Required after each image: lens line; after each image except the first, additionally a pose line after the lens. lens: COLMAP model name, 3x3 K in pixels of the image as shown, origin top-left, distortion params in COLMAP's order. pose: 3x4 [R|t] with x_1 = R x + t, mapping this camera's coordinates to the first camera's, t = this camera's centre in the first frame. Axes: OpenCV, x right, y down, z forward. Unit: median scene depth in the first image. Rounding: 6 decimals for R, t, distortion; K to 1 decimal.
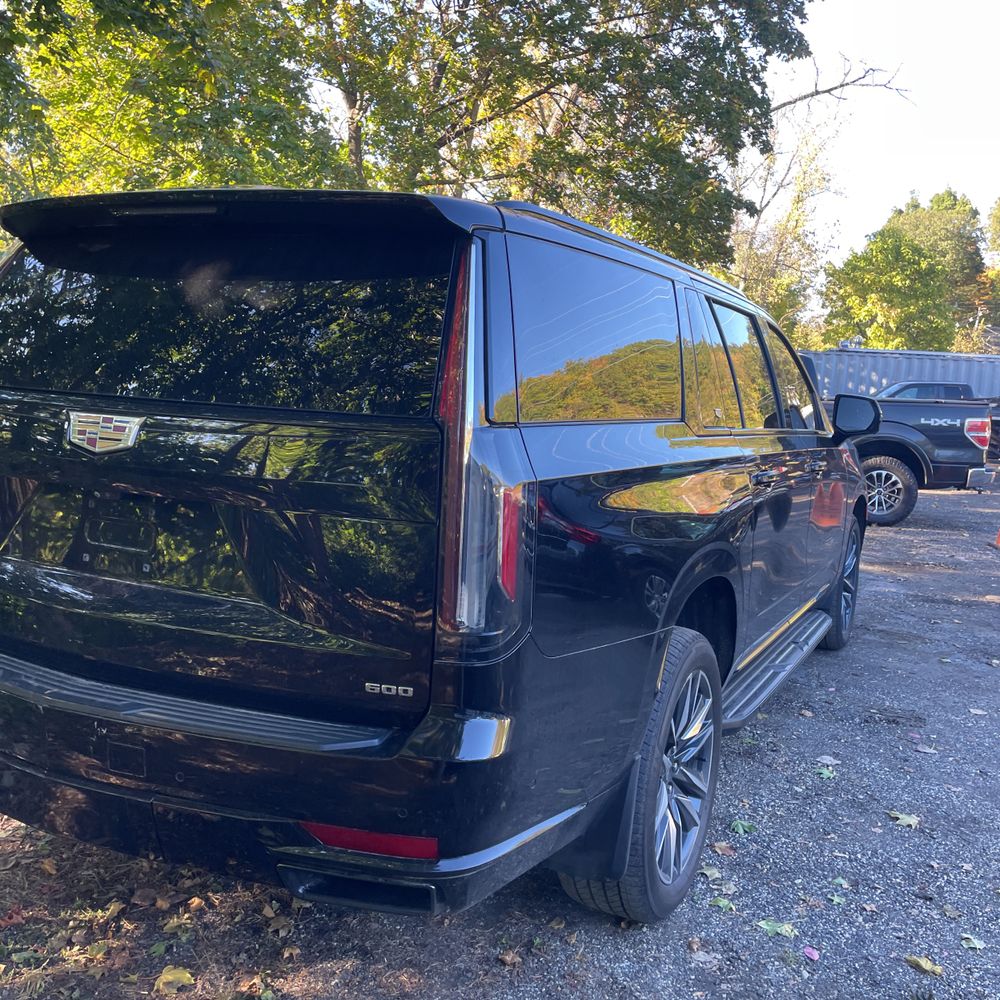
lens RADIAL K [[1008.3, 0, 500.5], [0, 1008.3, 494.2], [0, 0, 1]] dist [0.037336, 0.000000]
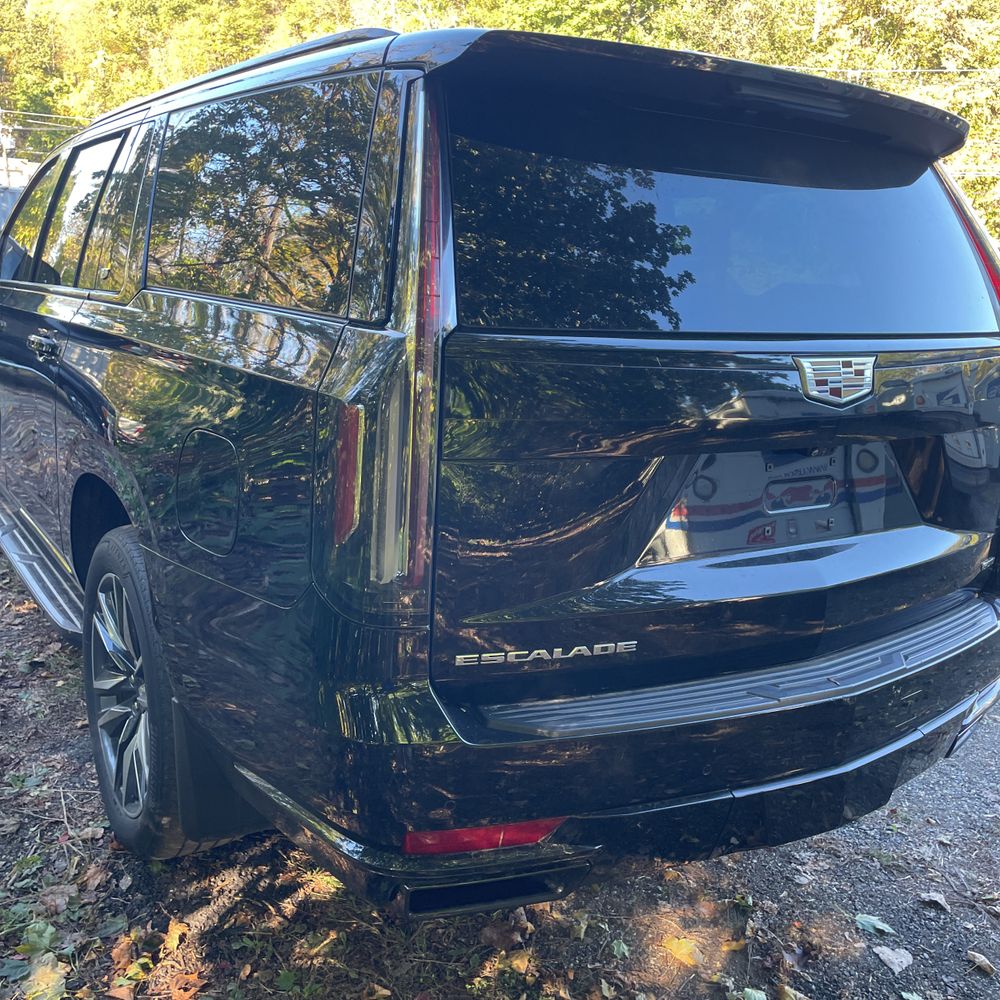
lens RADIAL K [[1008.3, 0, 485.7], [0, 1008.3, 521.8], [0, 0, 1]] dist [0.037336, 0.000000]
pose [[0.501953, -0.235179, 0.832306, -0.795883], [0.069621, 0.970185, 0.232150, -0.101569], [-0.862088, -0.058582, 0.503361, 0.509925]]
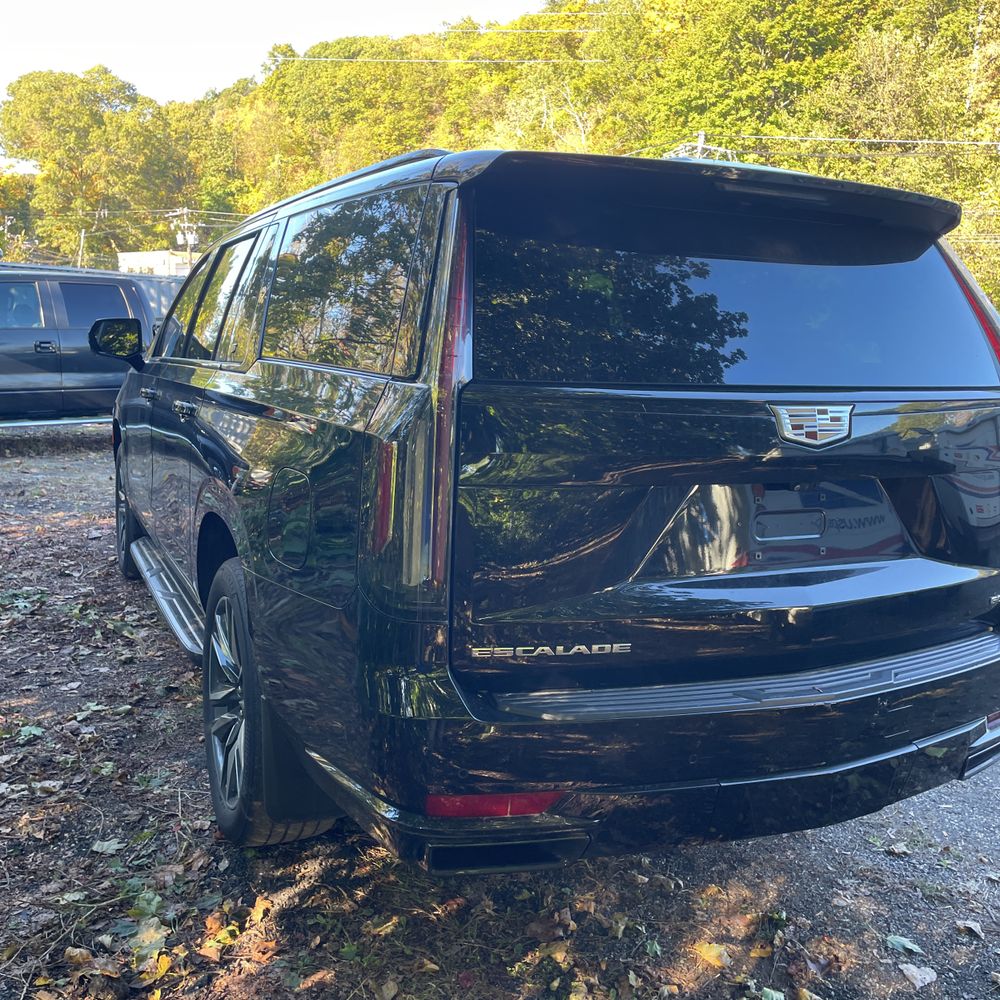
lens RADIAL K [[1008.3, 0, 508.3], [0, 1008.3, 498.1], [0, 0, 1]] dist [0.037336, 0.000000]
pose [[0.604922, -0.152517, 0.781542, -0.845084], [0.081307, 0.988186, 0.129911, -0.088942], [-0.792123, -0.015041, 0.610177, 0.393704]]
